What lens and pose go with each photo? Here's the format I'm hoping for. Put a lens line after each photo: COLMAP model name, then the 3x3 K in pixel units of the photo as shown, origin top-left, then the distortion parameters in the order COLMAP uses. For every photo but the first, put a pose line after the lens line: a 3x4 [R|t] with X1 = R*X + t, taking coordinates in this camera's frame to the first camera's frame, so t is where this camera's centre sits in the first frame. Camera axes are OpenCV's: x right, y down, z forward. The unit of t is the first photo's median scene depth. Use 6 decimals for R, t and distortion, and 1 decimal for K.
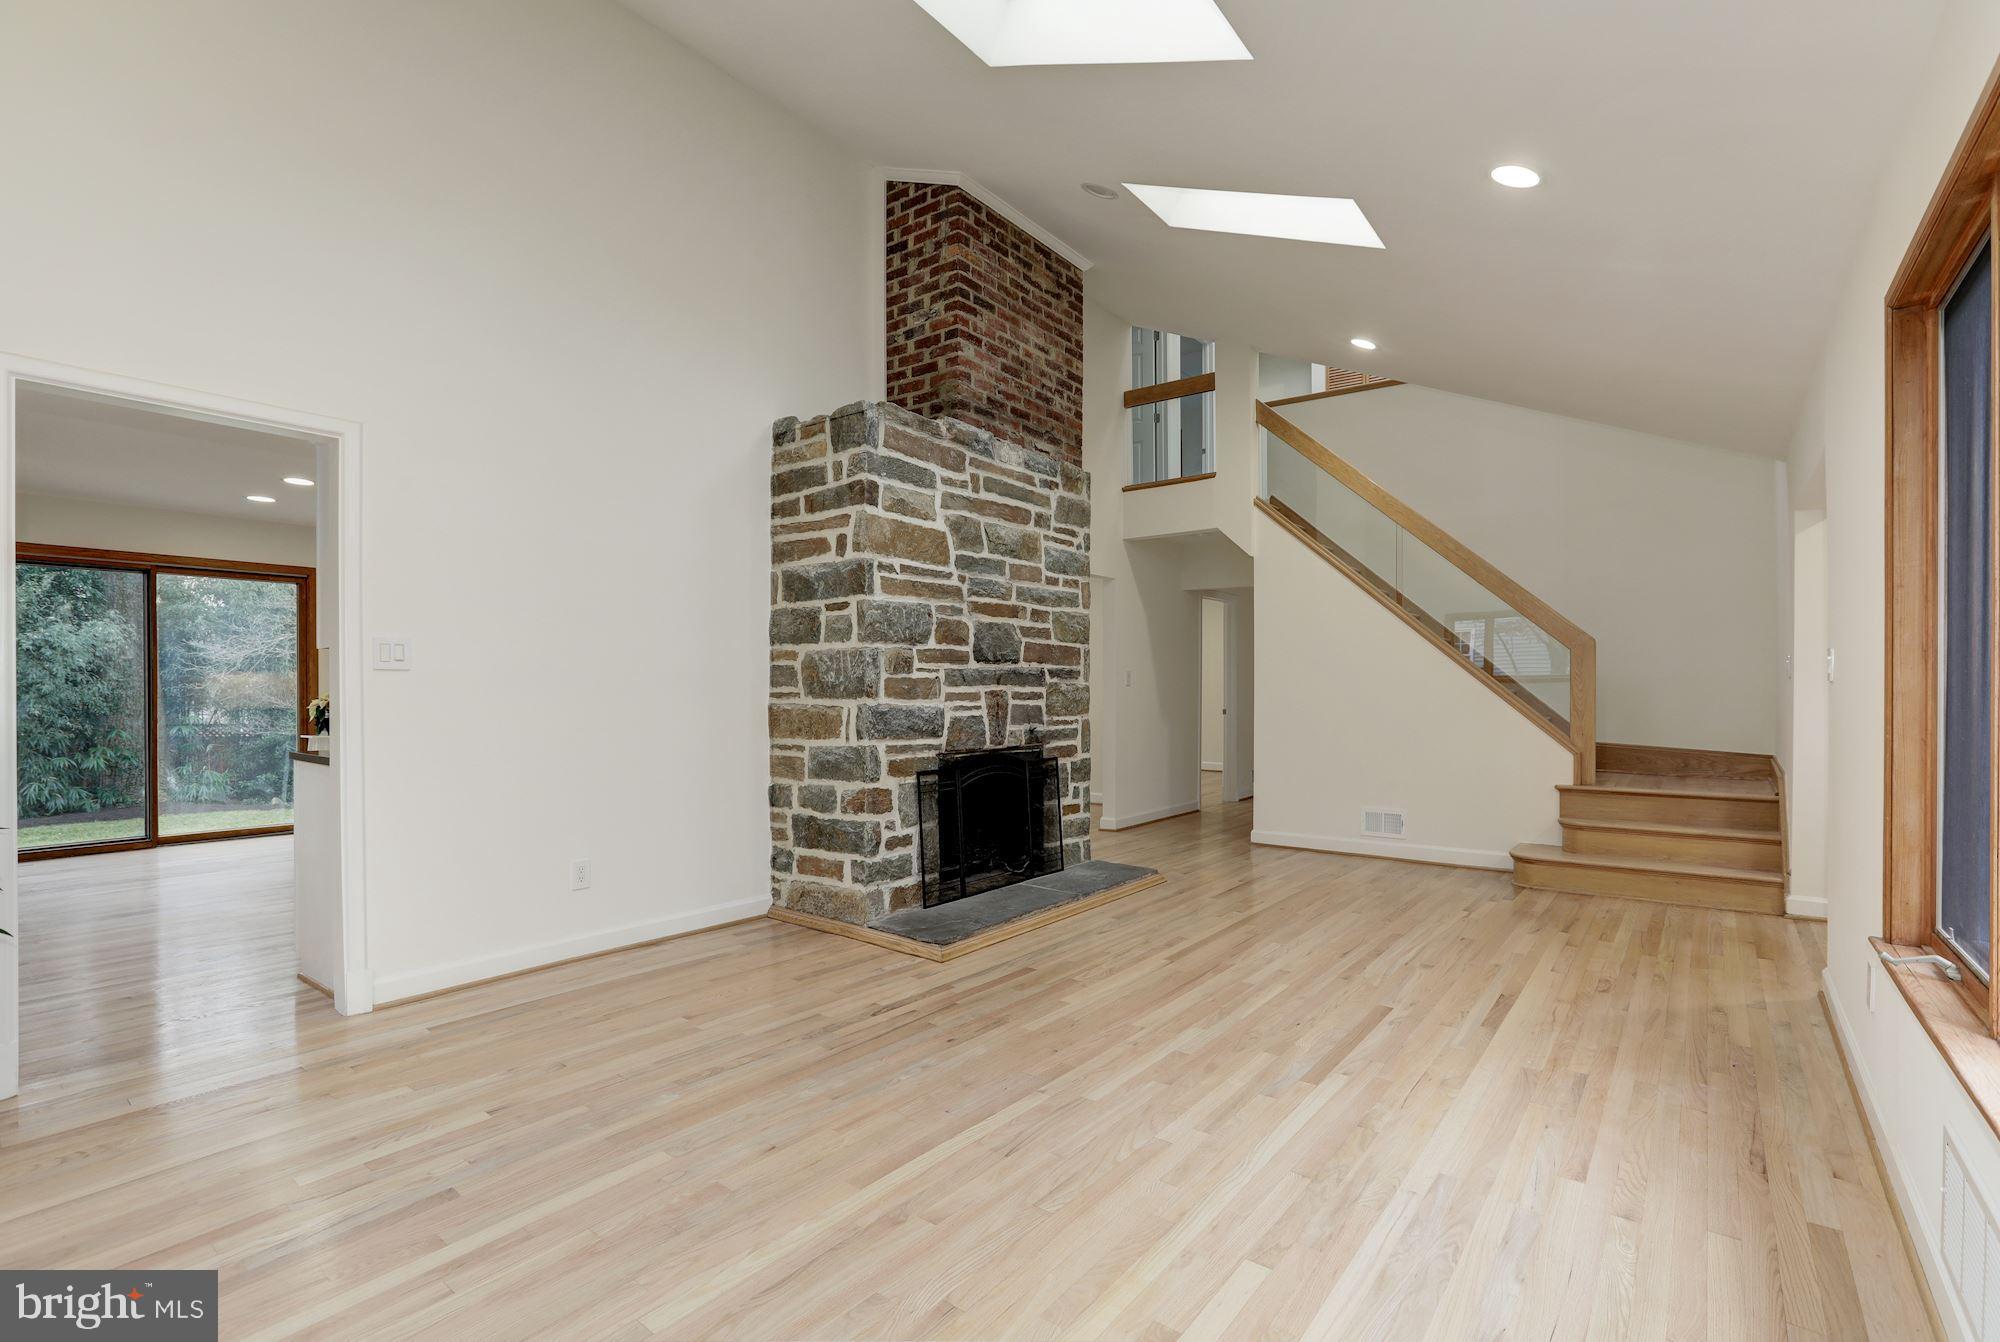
lens RADIAL K [[917.2, 0, 996.2], [0, 917.2, 681.8], [0, 0, 1]] dist [-0.056400, 0.018356]
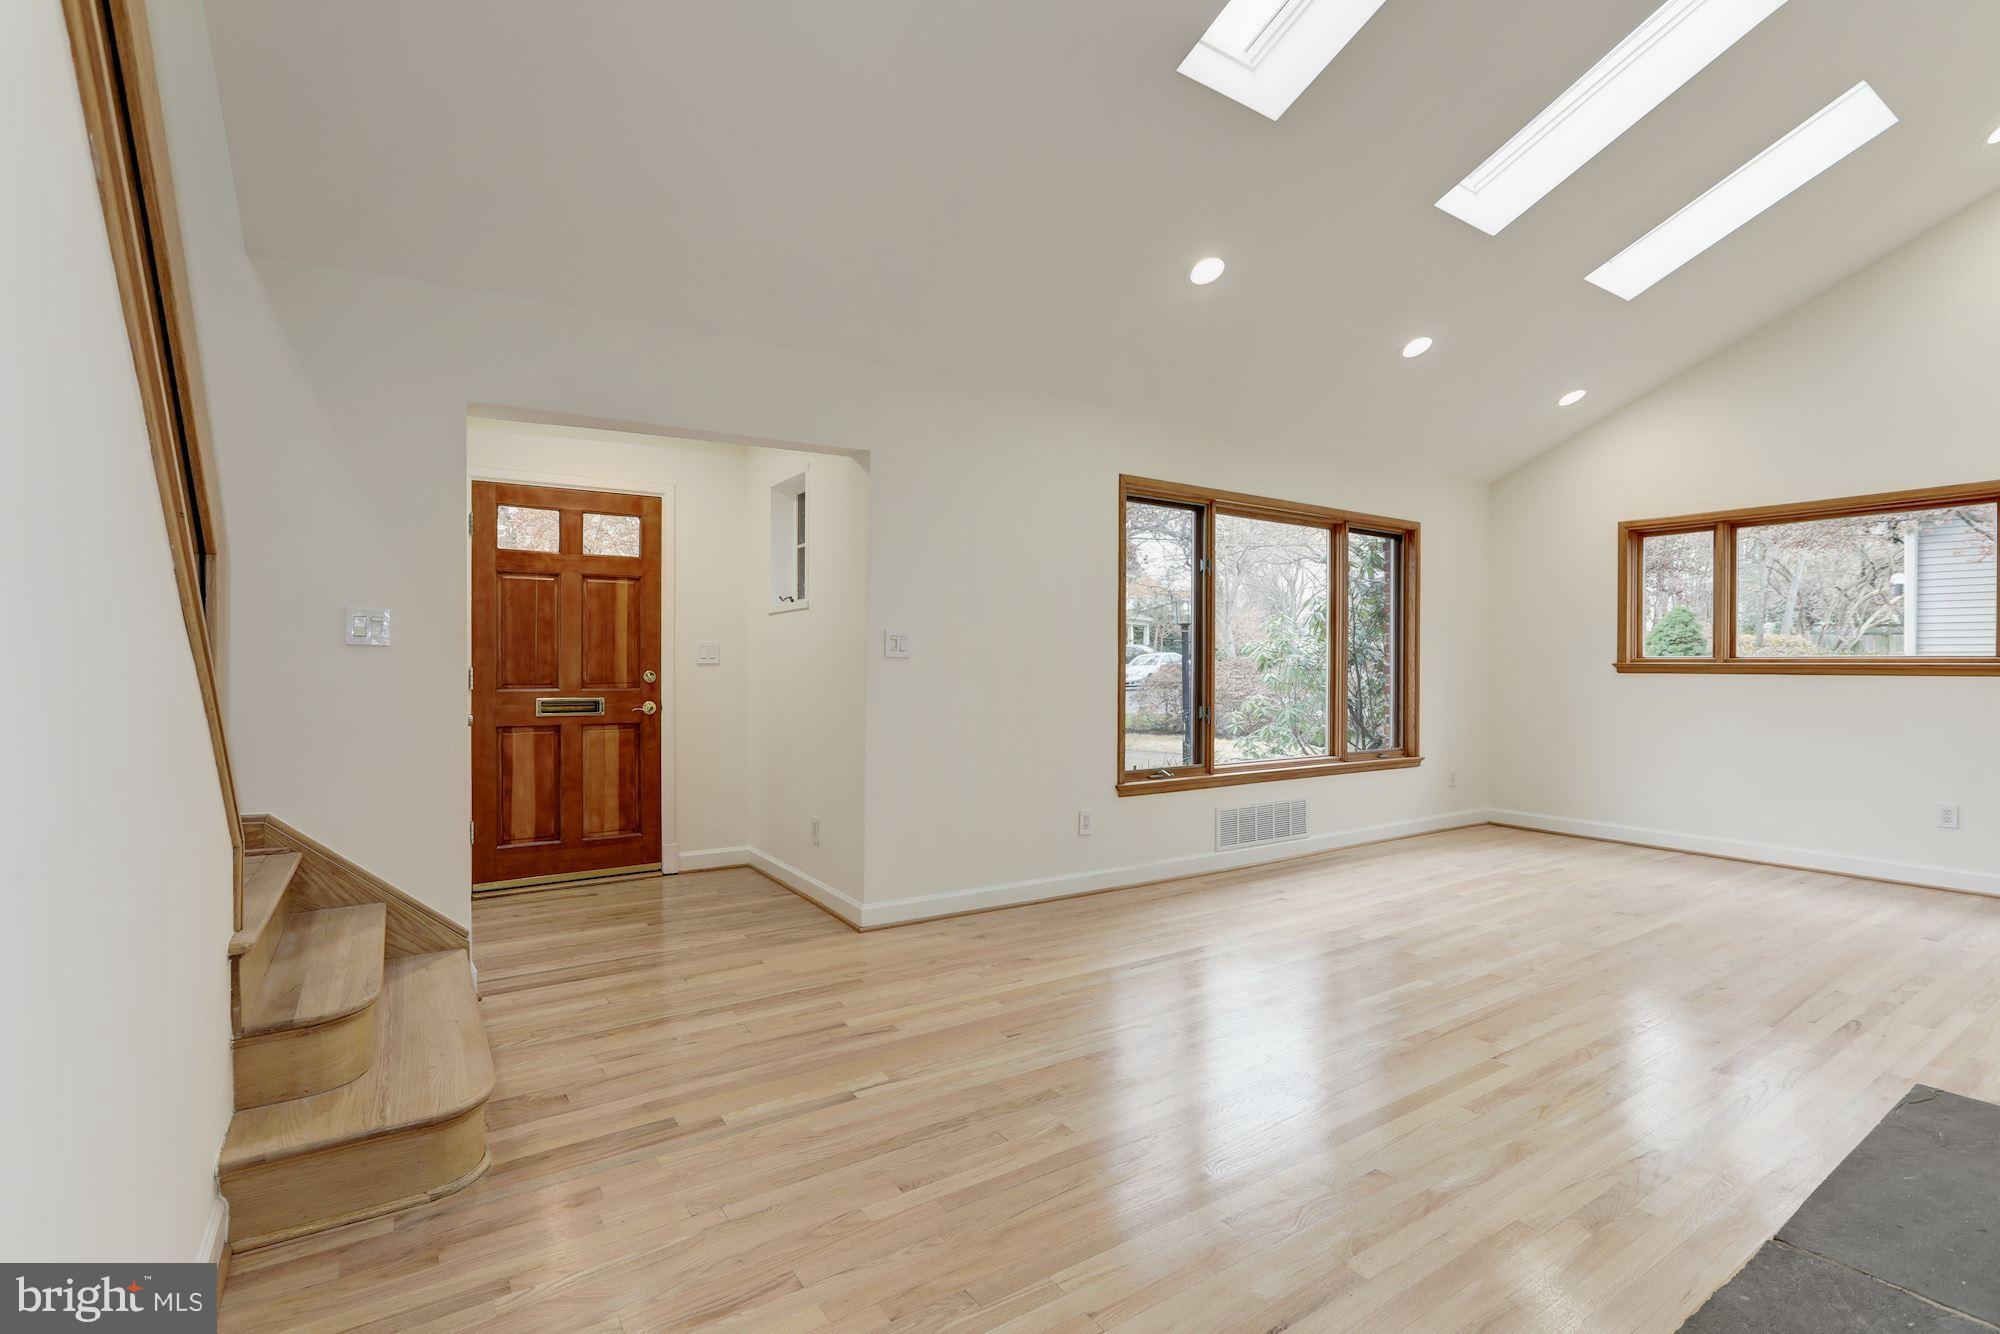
lens RADIAL K [[917.2, 0, 996.2], [0, 917.2, 677.8], [0, 0, 1]] dist [-0.056400, 0.018356]
pose [[-0.948993, 0.000413, 0.315296, 0.215169], [0.002703, 0.999973, 0.006826, 0.008804], [-0.315285, 0.007330, -0.948969, 1.124149]]
